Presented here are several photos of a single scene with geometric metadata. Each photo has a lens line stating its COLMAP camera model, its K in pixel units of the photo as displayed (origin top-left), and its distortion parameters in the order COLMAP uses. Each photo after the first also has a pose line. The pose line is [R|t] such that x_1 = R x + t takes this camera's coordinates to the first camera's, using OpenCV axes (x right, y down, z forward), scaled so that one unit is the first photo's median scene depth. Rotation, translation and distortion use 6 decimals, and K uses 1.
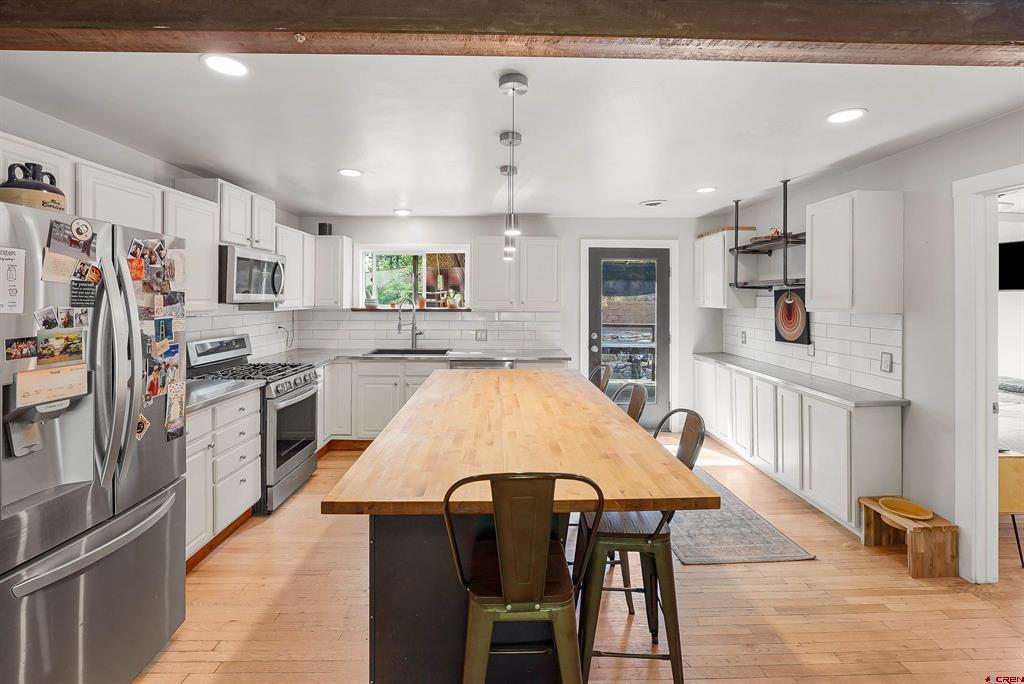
lens RADIAL K [[455.4, 0, 518.0], [0, 455.4, 293.2], [0, 0, 1]] dist [-0.000812, 0.001497]
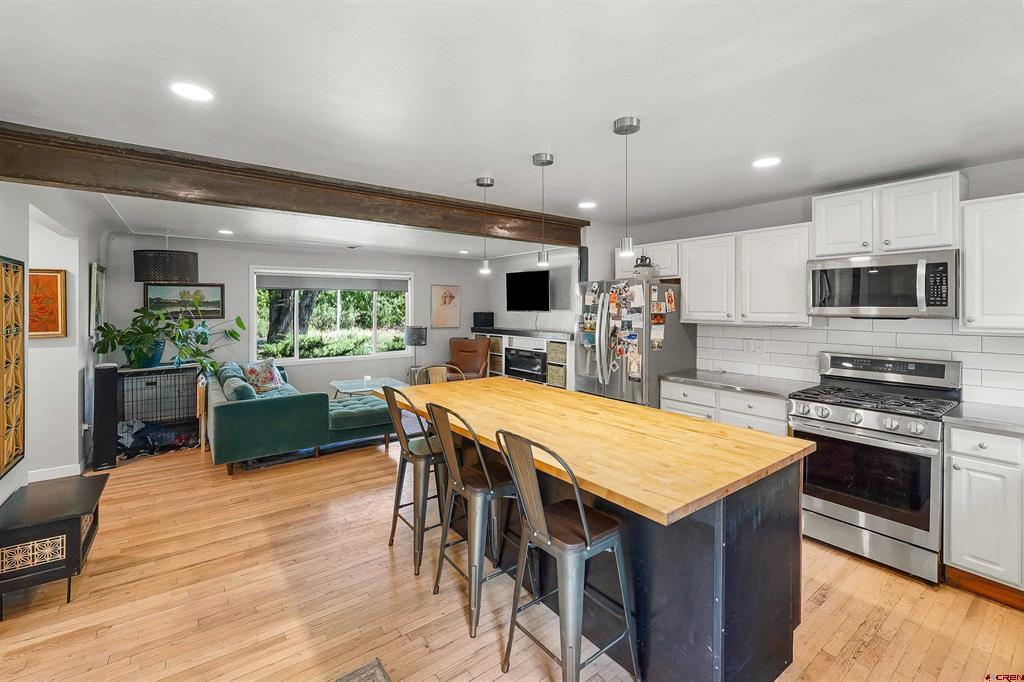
lens RADIAL K [[442.5, 0, 480.8], [0, 442.5, 299.6], [0, 0, 1]] dist [-0.005205, -0.000043]
pose [[-0.858336, -0.012675, -0.512932, 0.443454], [0.002444, 0.999583, -0.028790, 0.008996], [0.513083, -0.025965, -0.857946, 1.260336]]
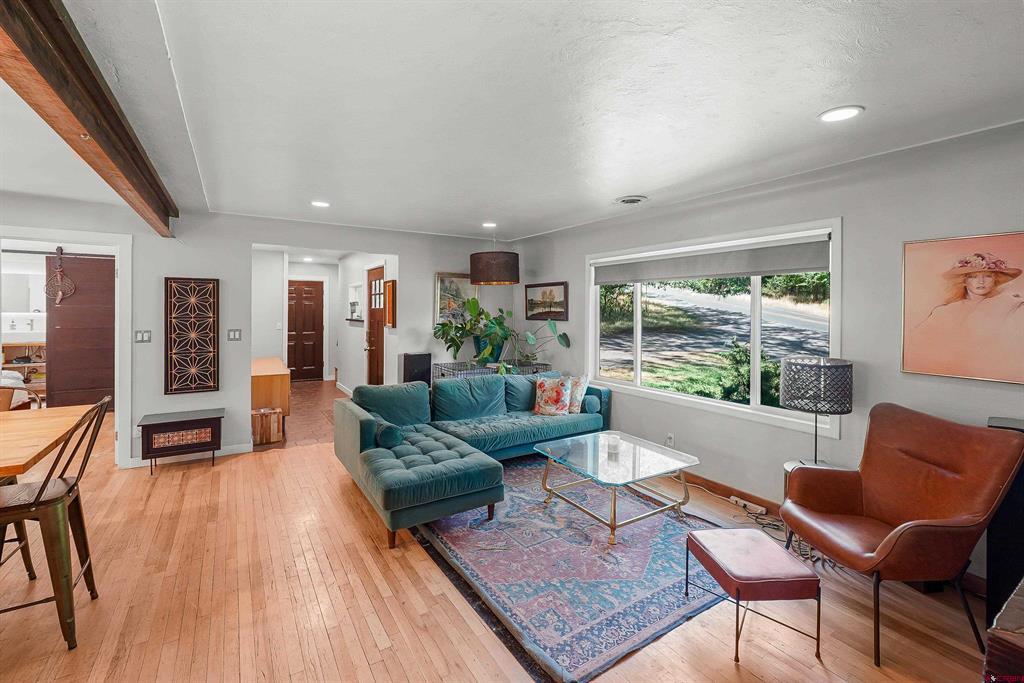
lens RADIAL K [[442.5, 0, 502.4], [0, 442.5, 305.6], [0, 0, 1]] dist [-0.005205, -0.000043]
pose [[-0.495268, -0.002098, 0.868738, -0.792352], [-0.022034, 0.999706, -0.010147, -0.001621], [-0.868461, -0.024167, -0.495168, 0.162469]]
